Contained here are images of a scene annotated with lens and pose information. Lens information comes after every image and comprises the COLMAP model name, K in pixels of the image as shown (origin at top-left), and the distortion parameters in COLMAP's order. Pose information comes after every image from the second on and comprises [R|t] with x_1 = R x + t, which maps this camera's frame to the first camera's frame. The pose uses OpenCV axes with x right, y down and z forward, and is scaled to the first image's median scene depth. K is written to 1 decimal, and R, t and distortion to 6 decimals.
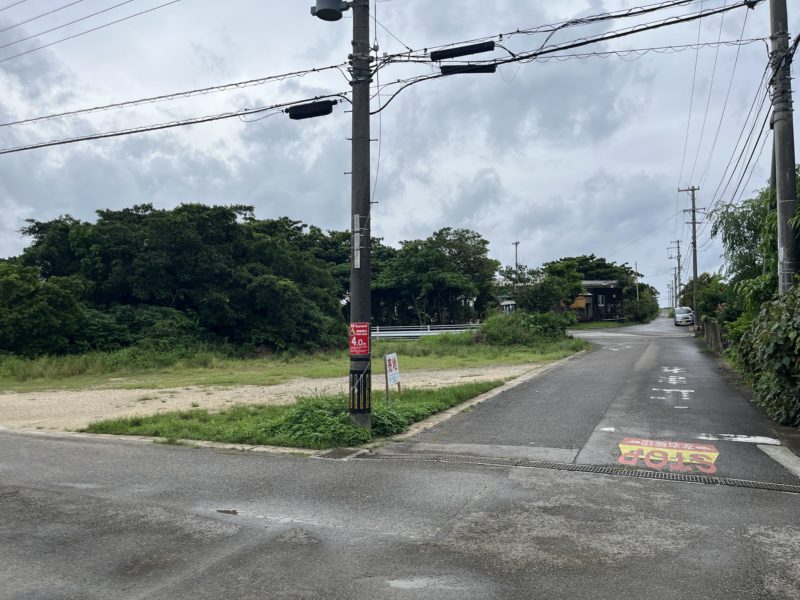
lens RADIAL K [[601.1, 0, 399.4], [0, 601.1, 307.7], [0, 0, 1]] dist [0.070326, -0.099572]
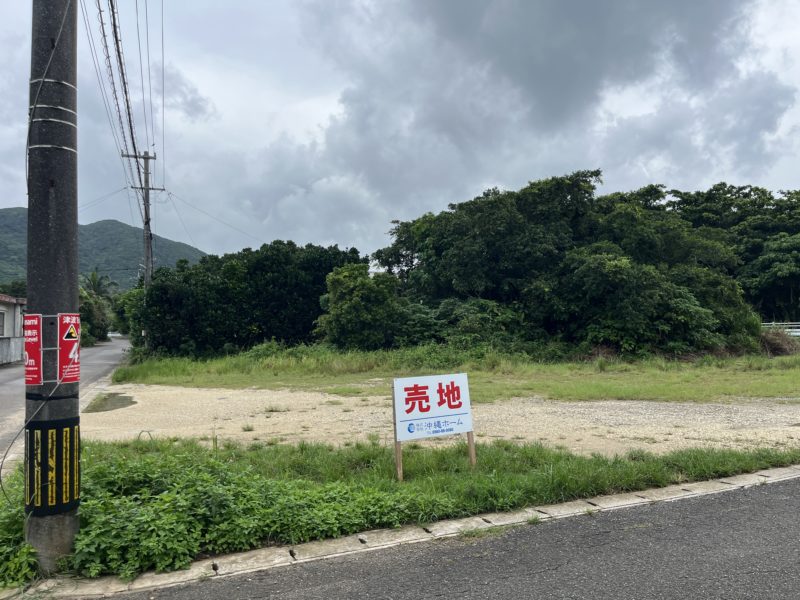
lens RADIAL K [[601.1, 0, 399.4], [0, 601.1, 307.7], [0, 0, 1]] dist [0.070326, -0.099572]
pose [[0.710119, -0.019060, -0.703823, 0.141843], [0.025222, 0.999681, -0.001625, 0.008599], [0.703629, -0.016598, 0.710373, 0.272936]]
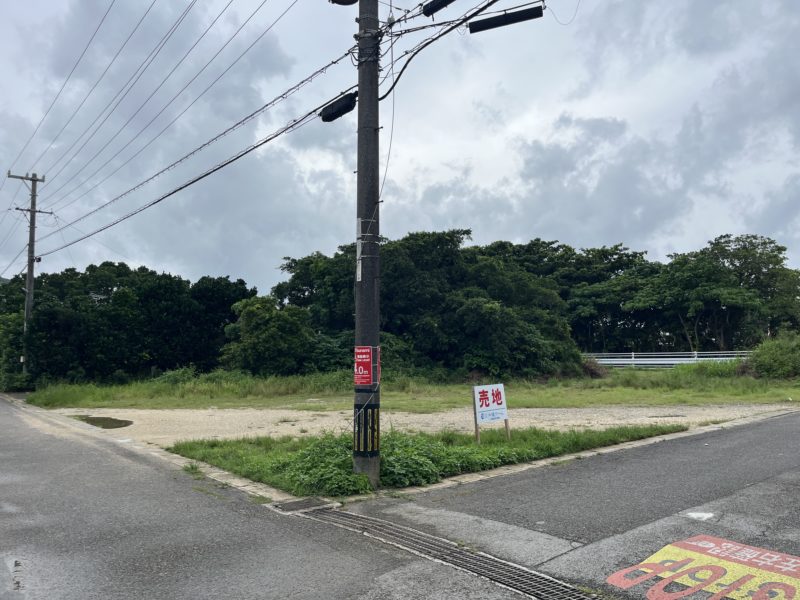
lens RADIAL K [[601.1, 0, 399.4], [0, 601.1, 307.7], [0, 0, 1]] dist [0.070326, -0.099572]
pose [[0.888633, -0.026584, -0.457848, 0.113229], [0.007635, 0.999038, -0.043187, 0.002321], [0.458556, 0.034882, 0.887981, 0.087386]]
